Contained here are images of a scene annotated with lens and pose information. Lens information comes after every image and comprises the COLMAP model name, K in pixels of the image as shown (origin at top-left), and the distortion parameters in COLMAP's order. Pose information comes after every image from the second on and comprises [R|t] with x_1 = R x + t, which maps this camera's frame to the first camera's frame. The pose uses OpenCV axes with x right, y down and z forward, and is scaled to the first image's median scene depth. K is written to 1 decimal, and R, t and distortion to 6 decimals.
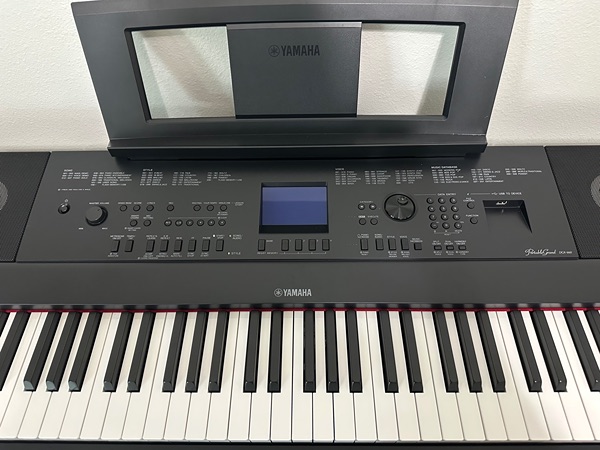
lens RADIAL K [[414.8, 0, 300.4], [0, 414.8, 239.5], [0, 0, 1]] dist [0.034240, -0.080146]
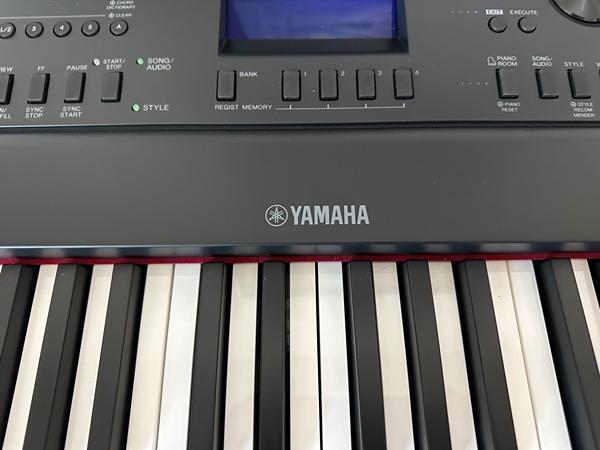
lens RADIAL K [[414.8, 0, 300.4], [0, 414.8, 239.5], [0, 0, 1]] dist [0.034240, -0.080146]
pose [[0.999480, -0.008154, 0.031202, -0.041535], [0.001580, 0.978732, 0.205139, 0.071514], [-0.032211, -0.204983, 0.978235, 0.616282]]
